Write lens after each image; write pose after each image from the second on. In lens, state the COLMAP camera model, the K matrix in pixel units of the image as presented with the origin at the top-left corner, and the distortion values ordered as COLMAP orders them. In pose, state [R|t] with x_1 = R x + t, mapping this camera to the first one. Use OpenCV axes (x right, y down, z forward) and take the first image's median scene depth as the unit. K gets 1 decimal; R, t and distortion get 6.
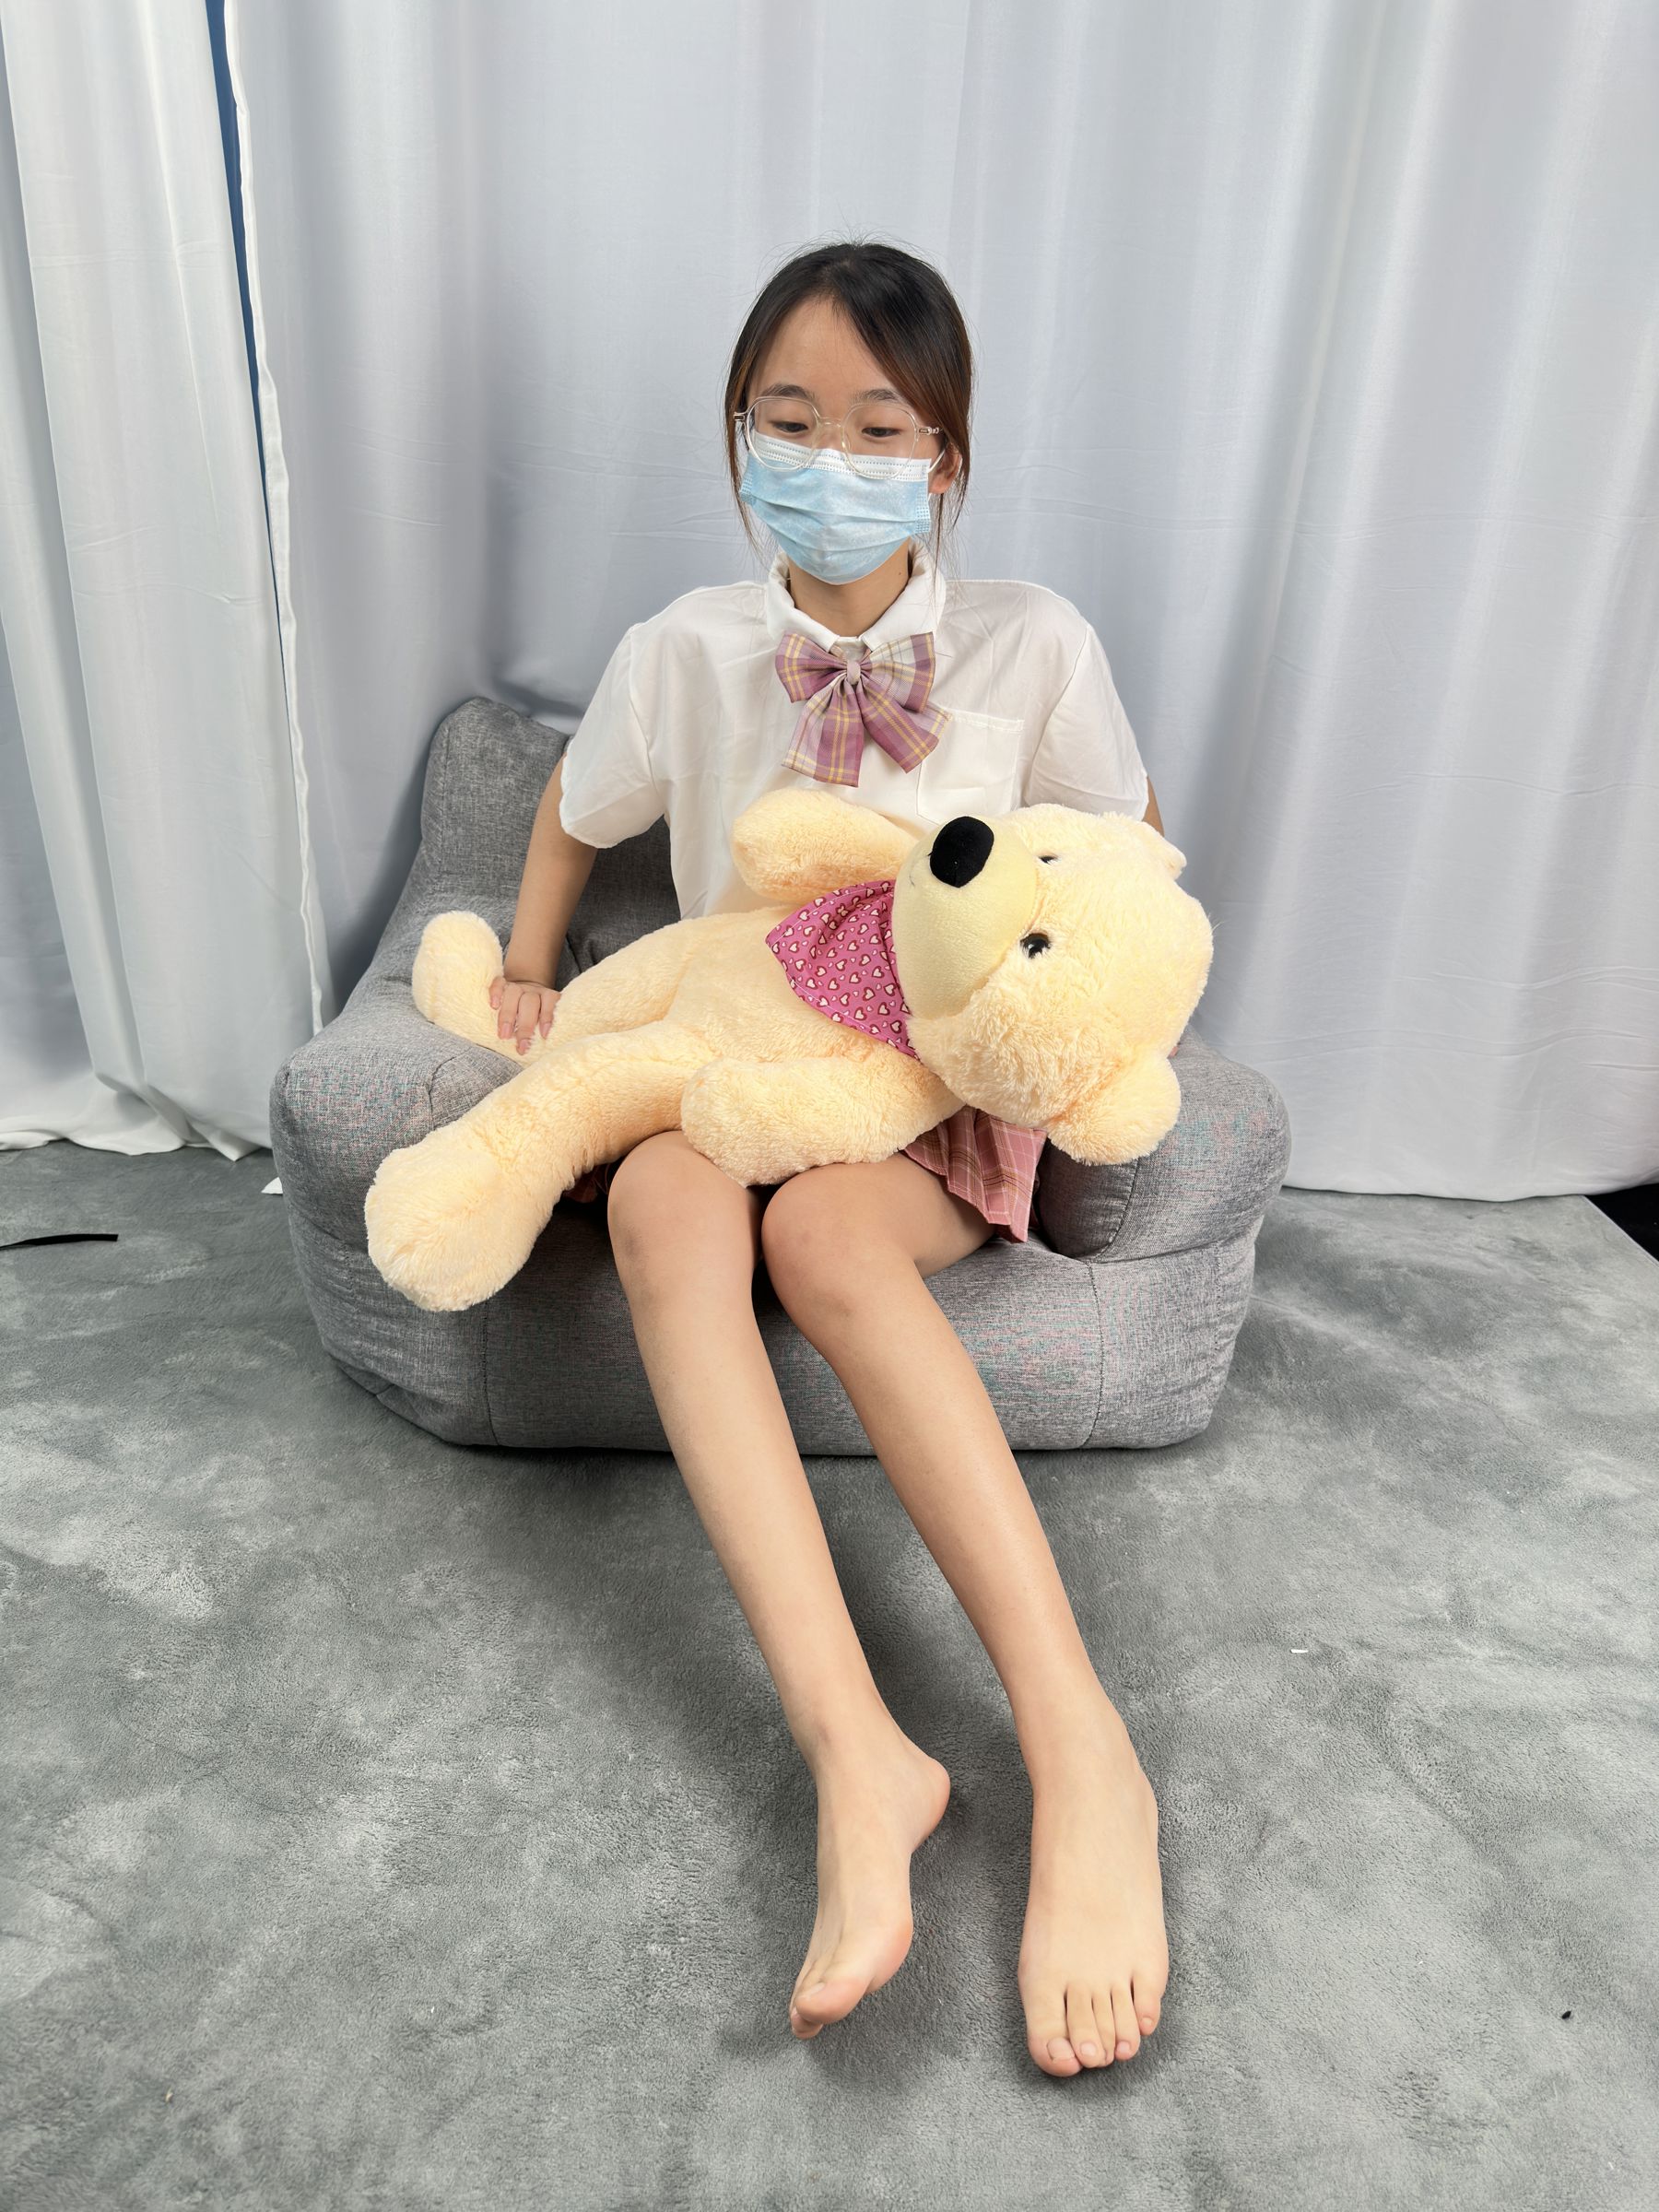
lens RADIAL K [[1575.1, 0, 851.7], [0, 1575.1, 1081.9], [0, 0, 1]] dist [-0.001962, -0.009070]
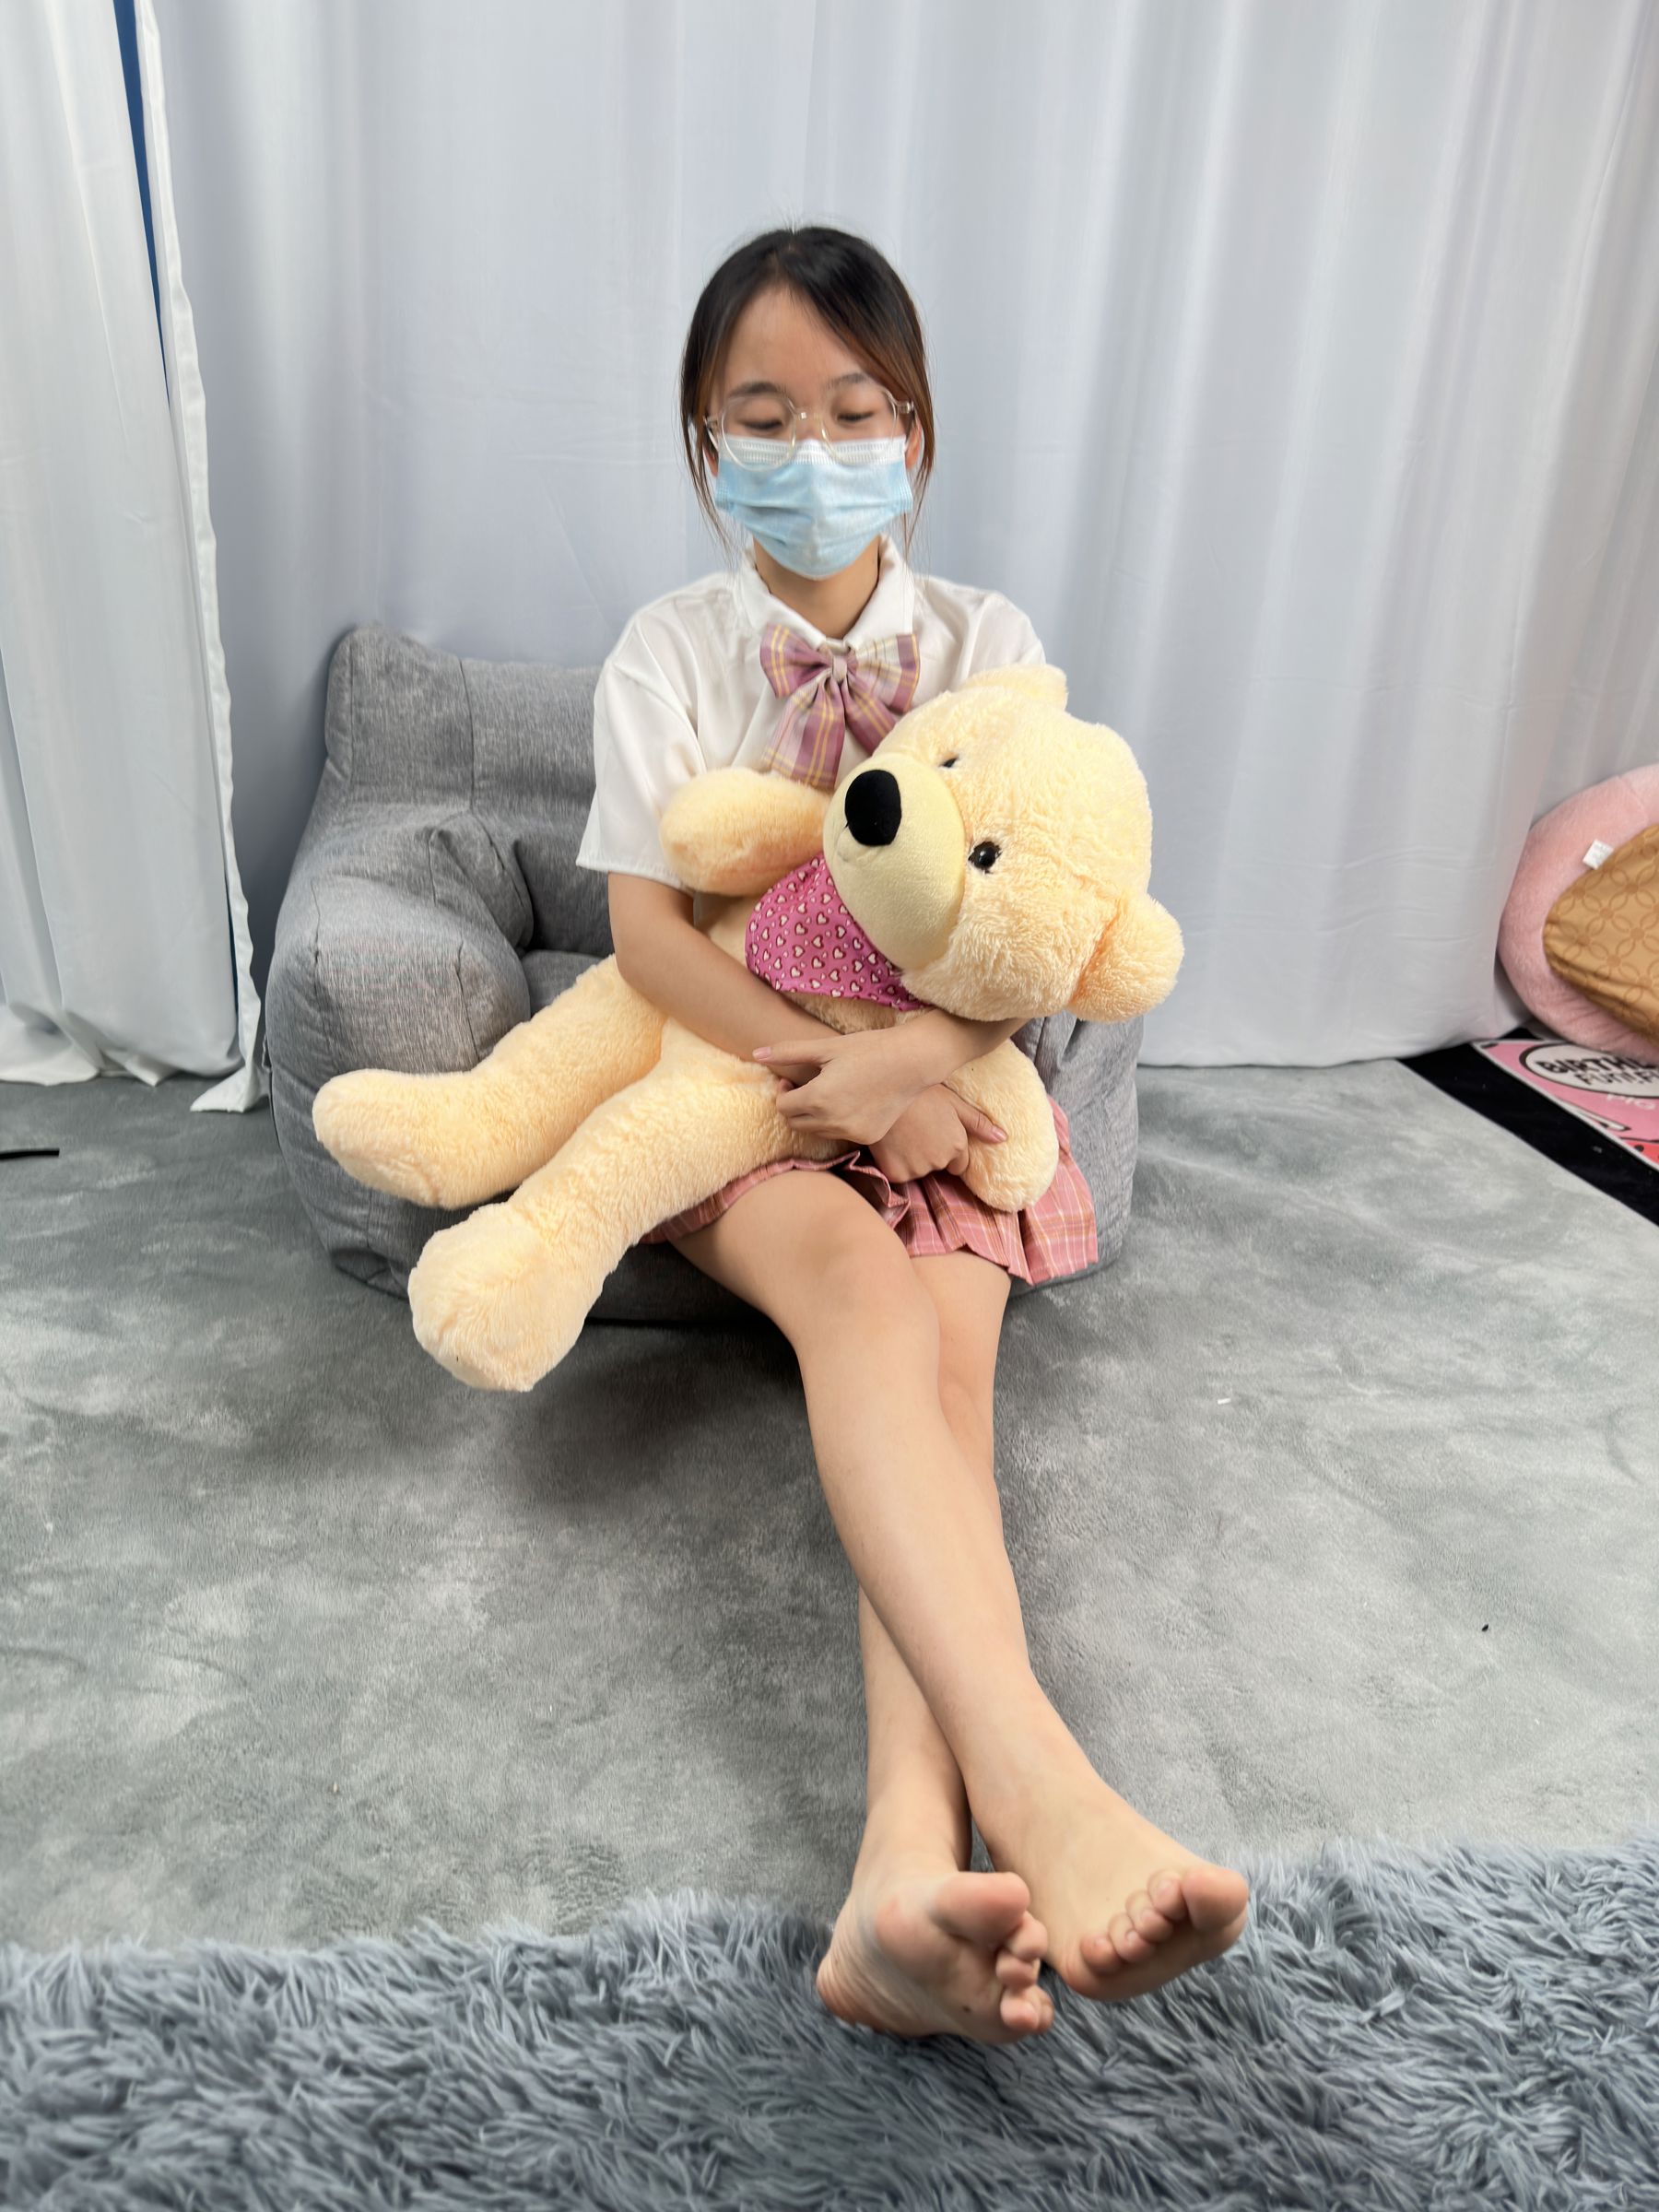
lens RADIAL K [[1575.1, 0, 798.4], [0, 1575.1, 1135.3], [0, 0, 1]] dist [-0.001962, -0.009070]
pose [[0.991015, -0.057358, 0.120824, -0.152396], [0.054588, 0.998167, 0.026117, 0.118544], [-0.122100, -0.019287, 0.992330, -0.105670]]
